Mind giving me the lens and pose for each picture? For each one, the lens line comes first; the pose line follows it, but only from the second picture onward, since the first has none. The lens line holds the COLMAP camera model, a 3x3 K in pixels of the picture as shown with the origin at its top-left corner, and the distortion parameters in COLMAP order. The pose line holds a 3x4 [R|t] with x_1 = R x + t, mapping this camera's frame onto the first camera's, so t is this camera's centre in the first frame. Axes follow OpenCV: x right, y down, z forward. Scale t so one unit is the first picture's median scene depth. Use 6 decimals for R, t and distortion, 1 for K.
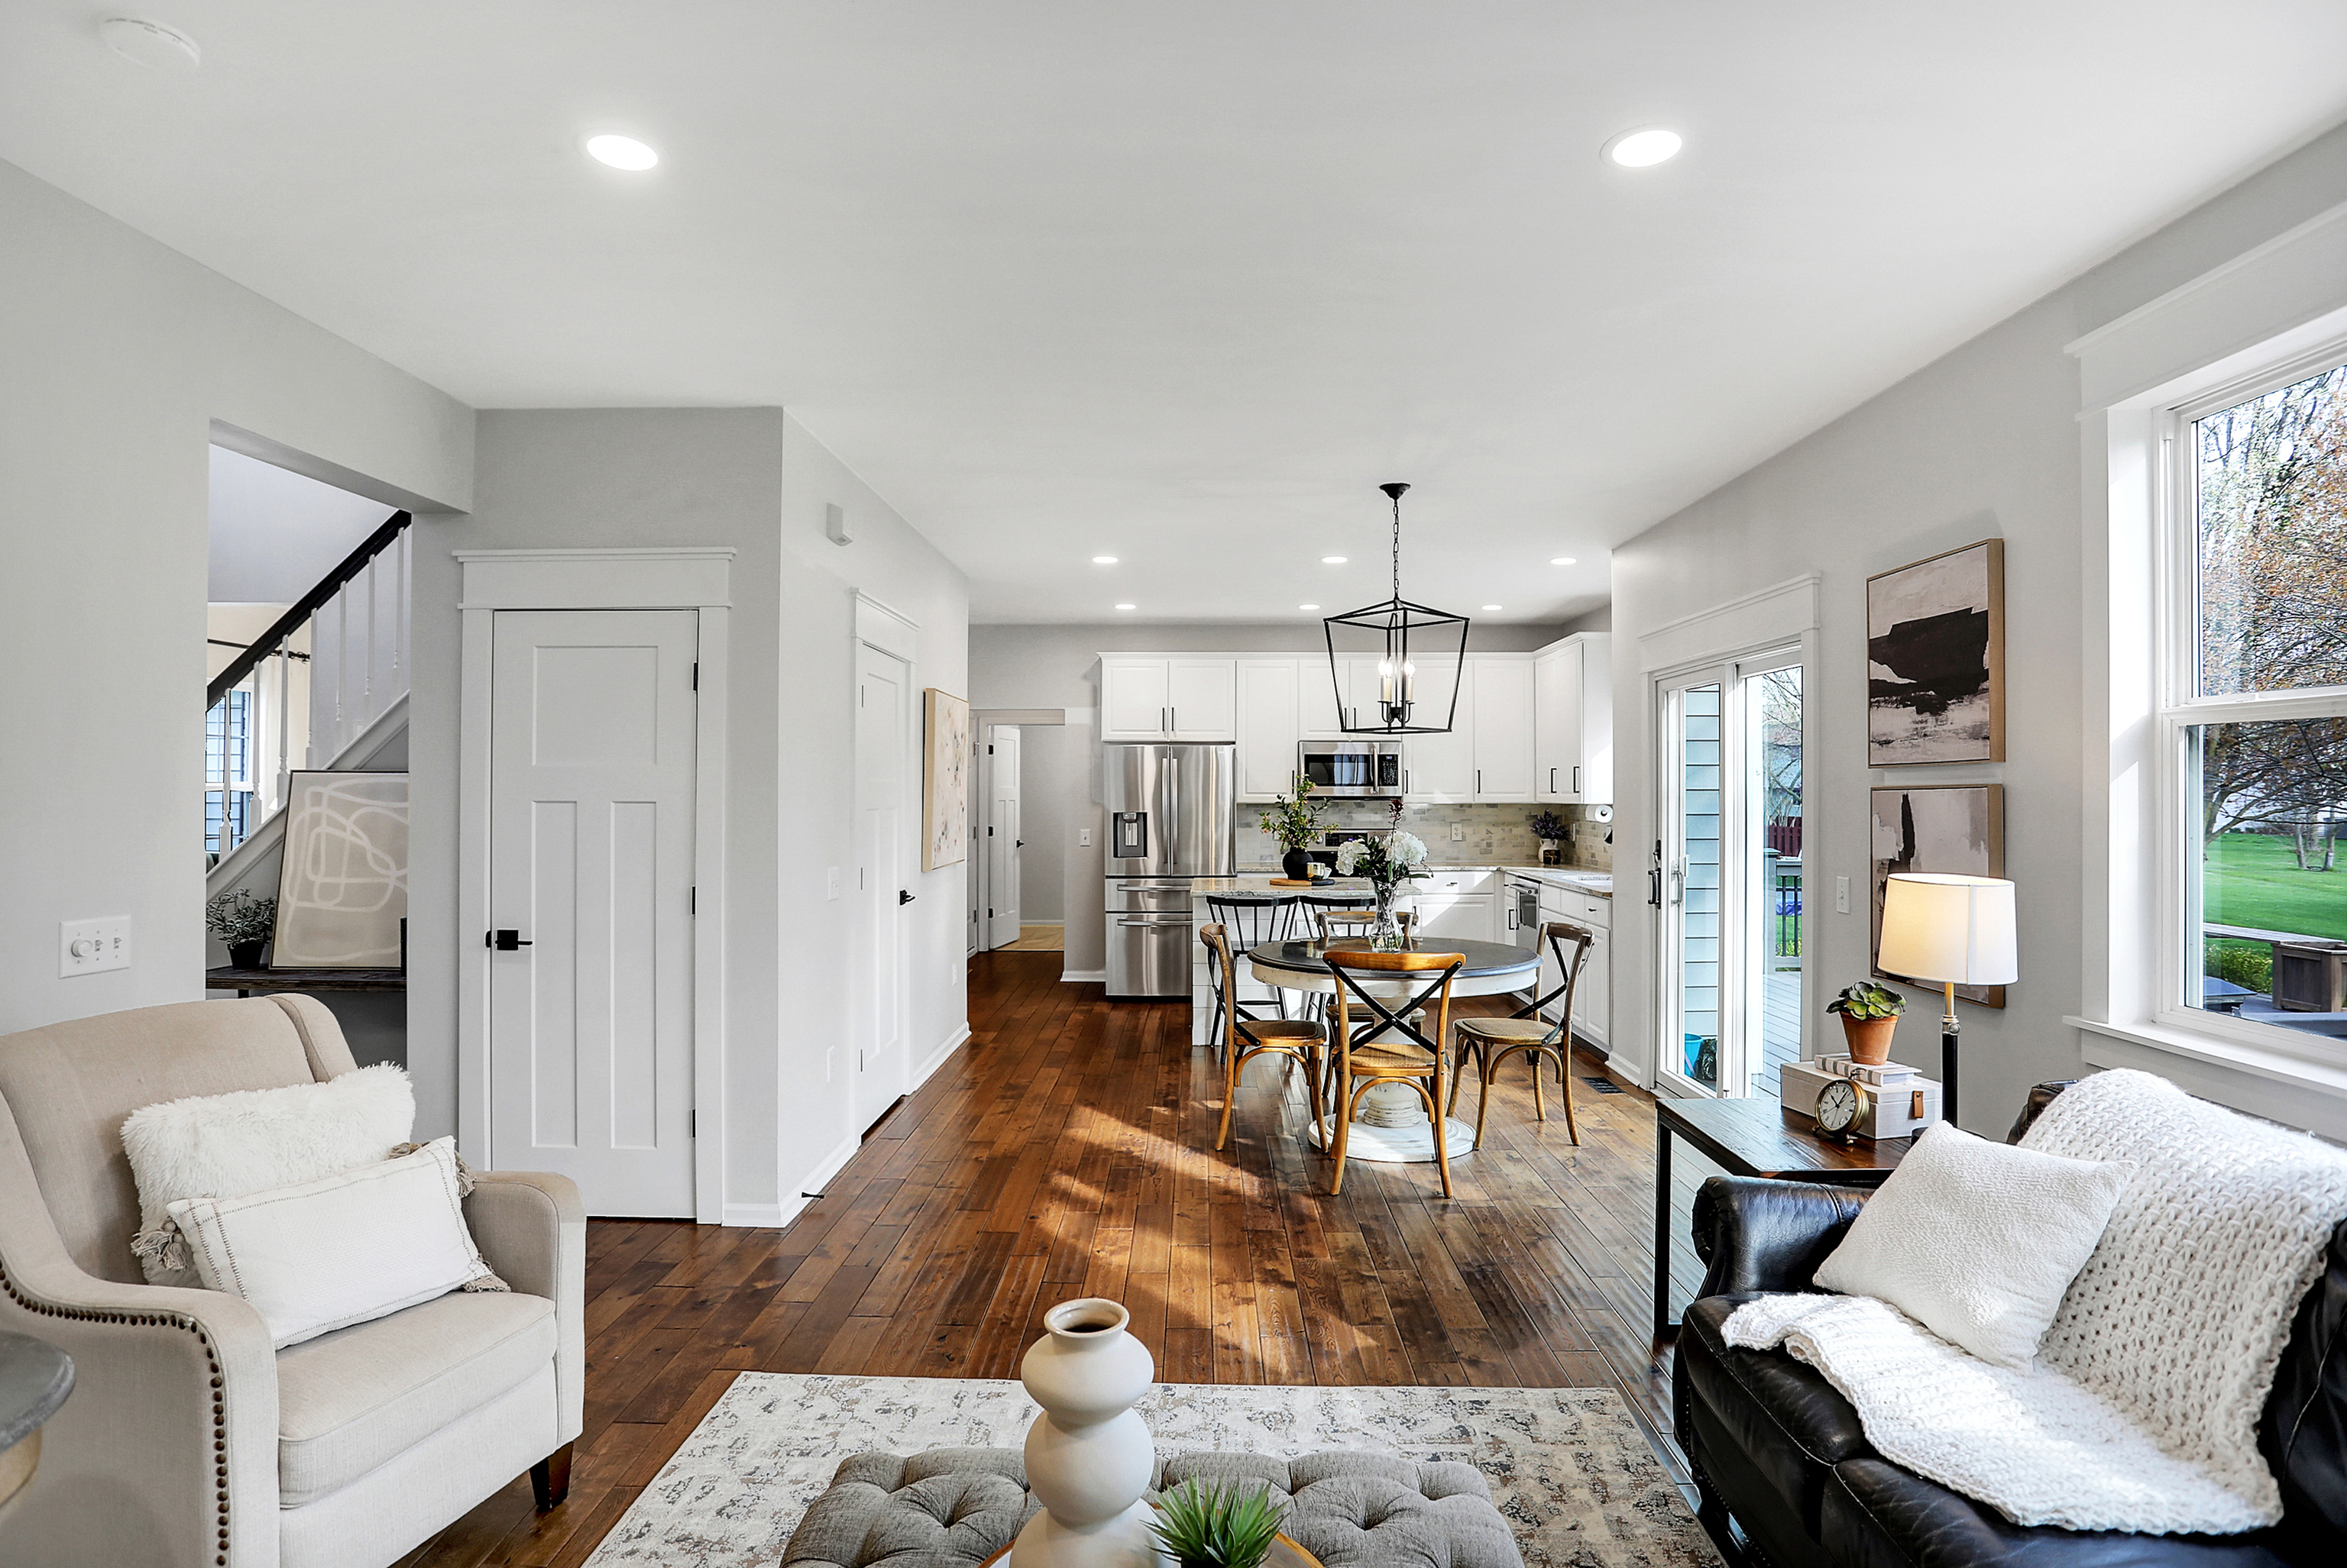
lens RADIAL K [[1202.4, 0, 1155.4], [0, 1202.4, 788.3], [0, 0, 1]] dist [-0.087901, 0.058276]
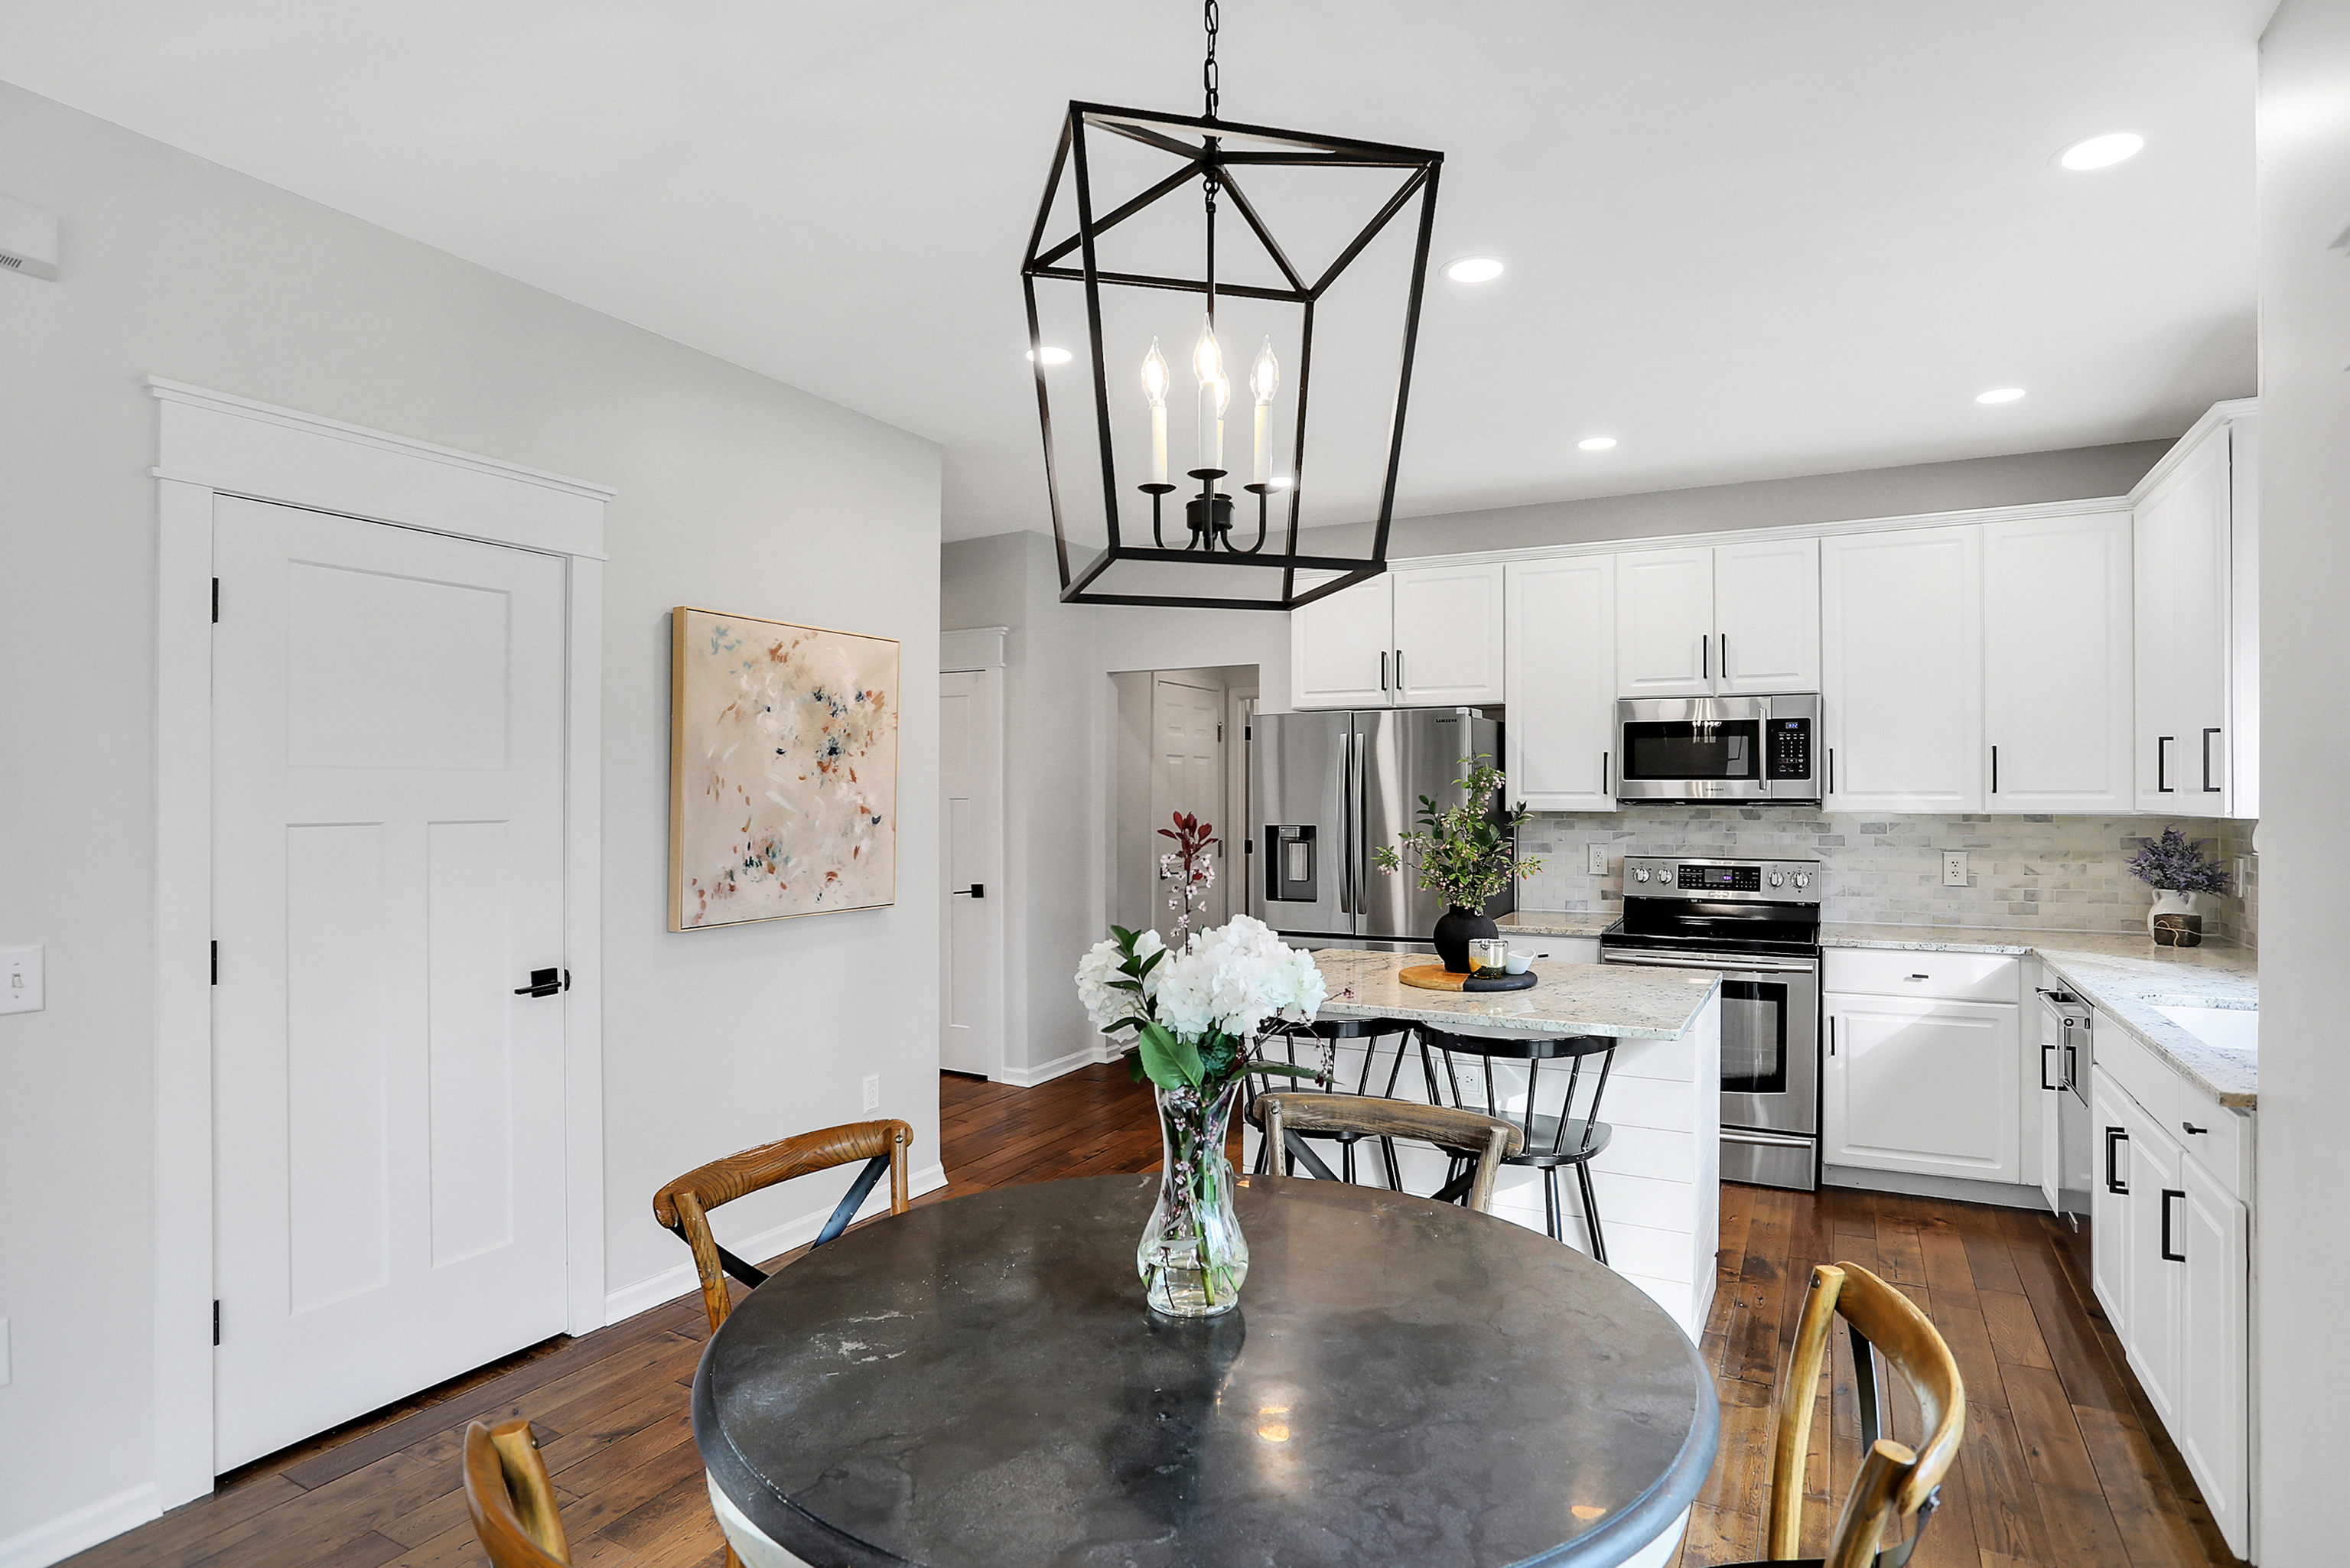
lens RADIAL K [[1250.6, 0, 1139.0], [0, 1250.6, 813.4], [0, 0, 1]] dist [-0.051308, 0.024092]
pose [[0.895371, 0.006148, -0.445278, 0.331560], [0.002535, 0.999818, 0.018901, 0.003729], [0.445313, -0.018052, 0.895193, 0.718872]]
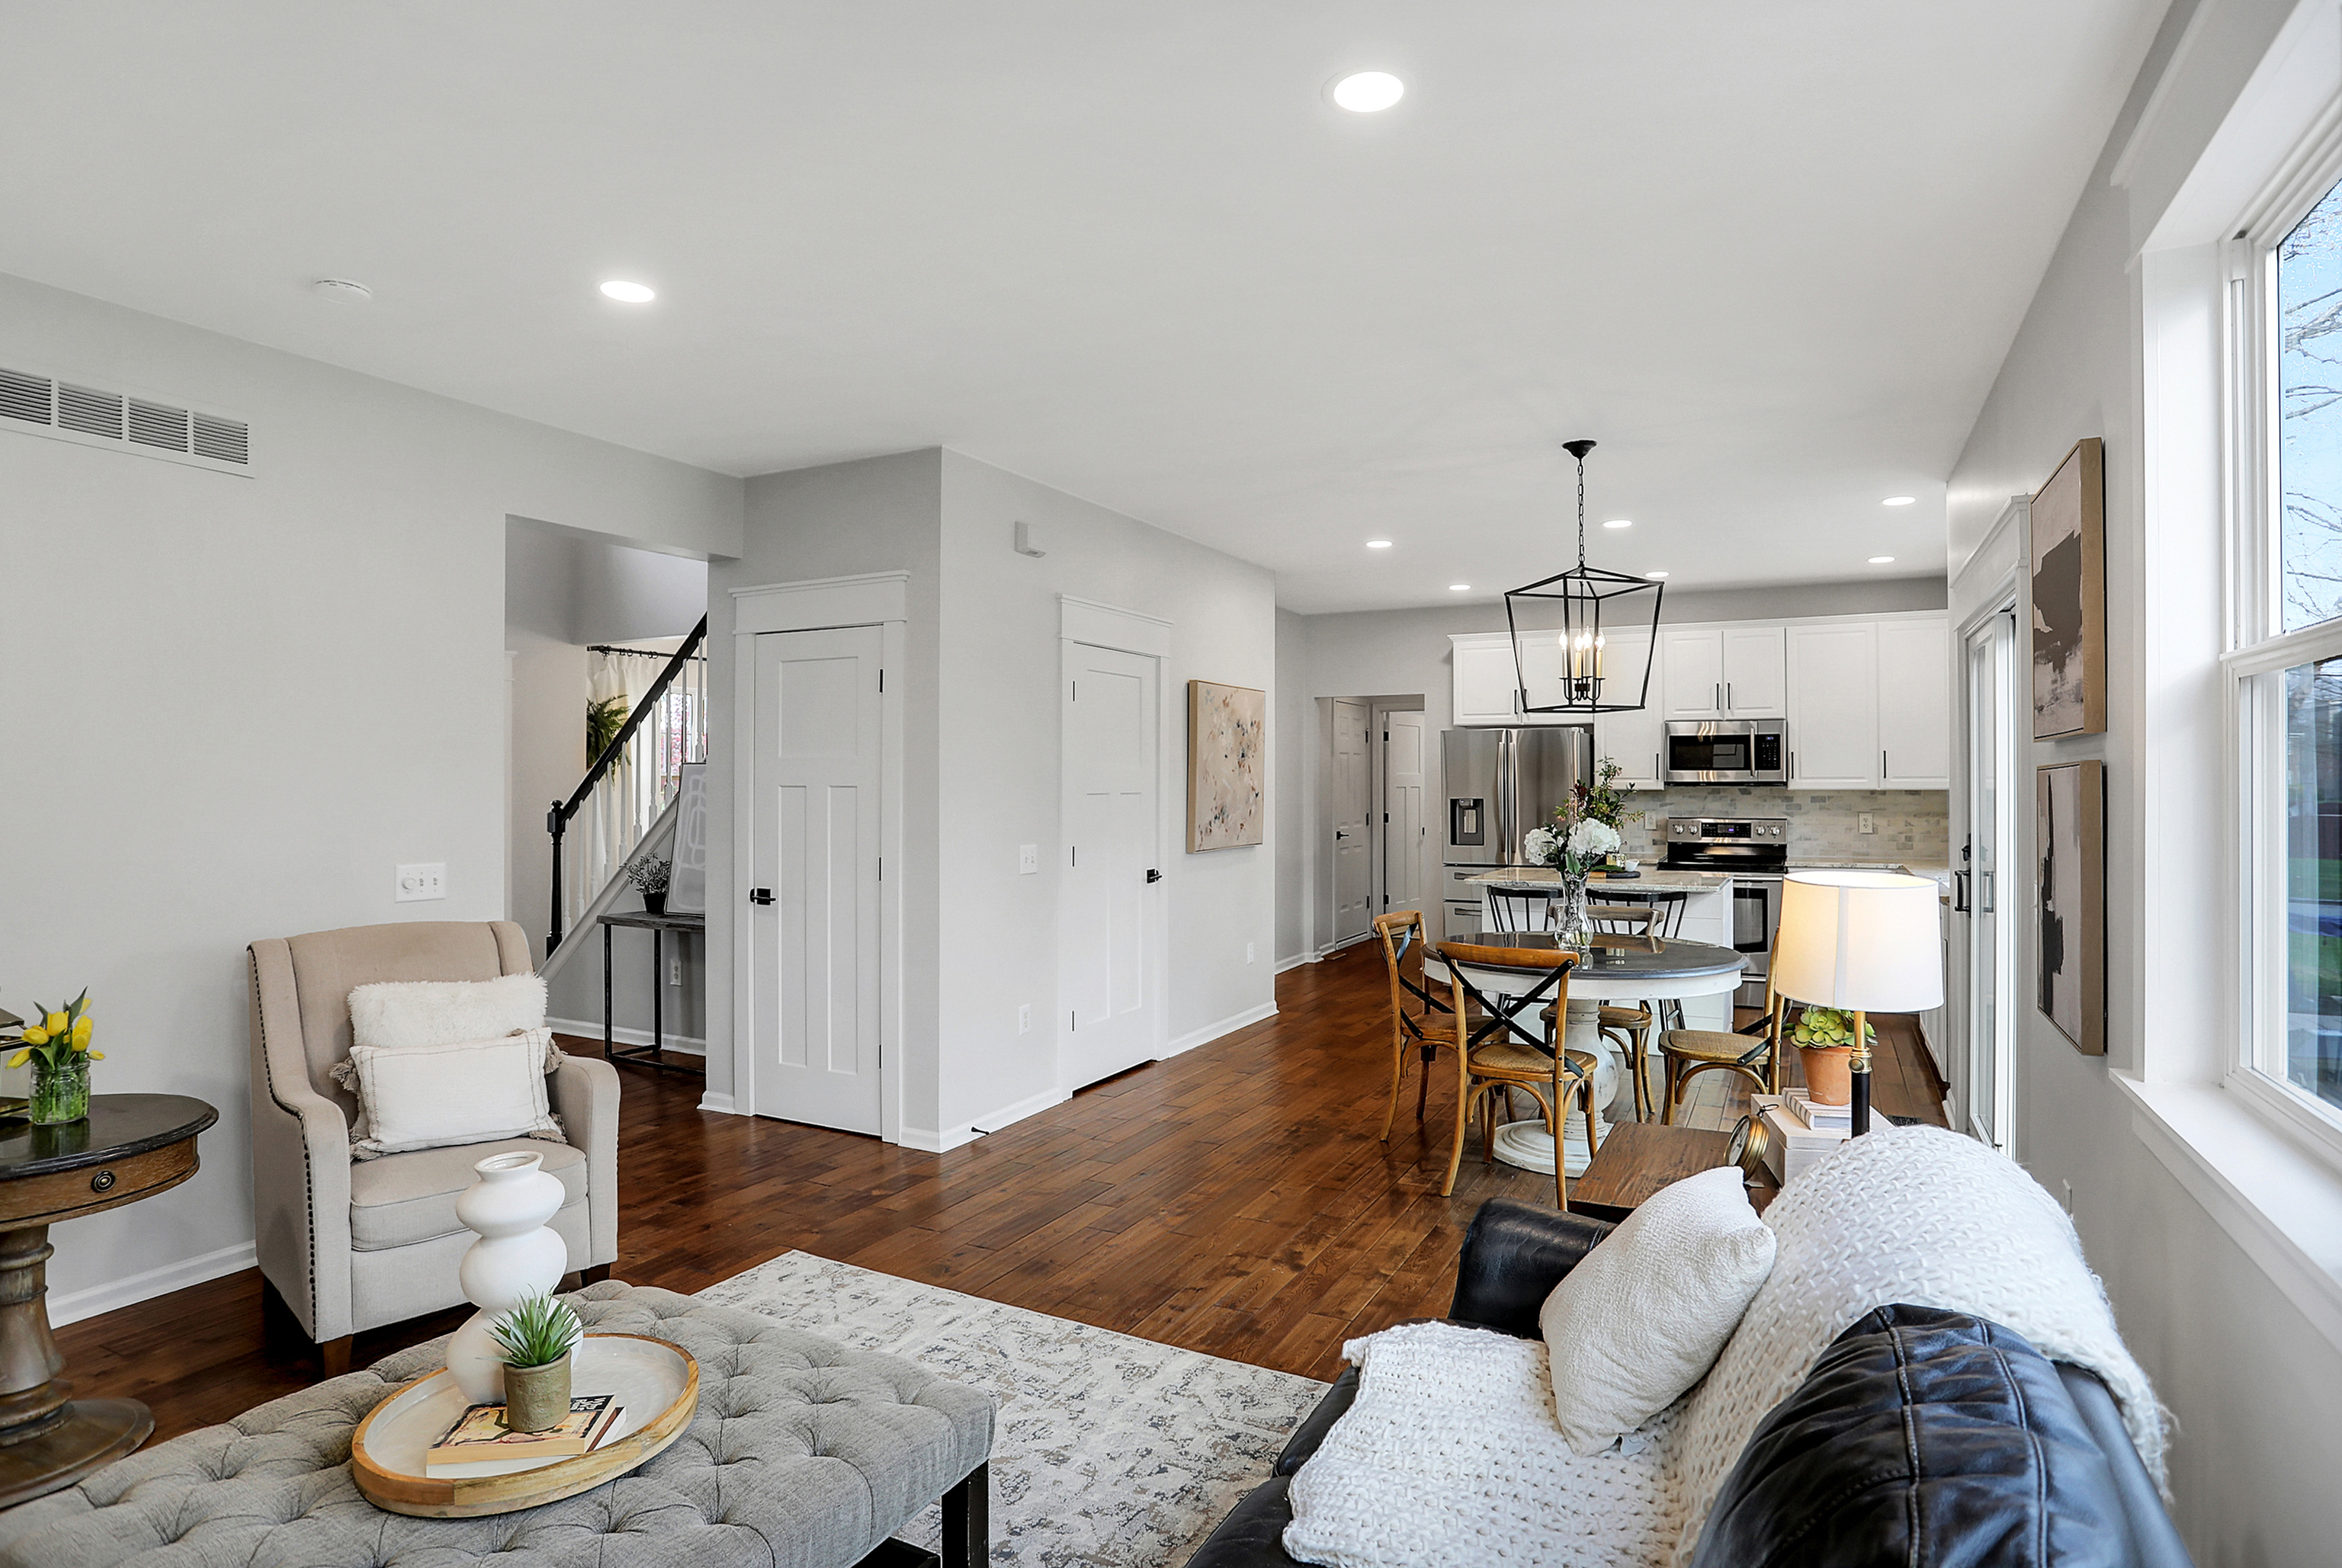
lens RADIAL K [[1200.0, 0, 1152.9], [0, 1200.0, 788.2], [0, 0, 1]] dist [-0.087901, 0.058276]
pose [[0.900083, 0.000232, -0.435719, 0.301069], [0.004143, 0.999950, 0.009090, 0.002849], [0.435699, -0.009987, 0.900037, 0.033679]]
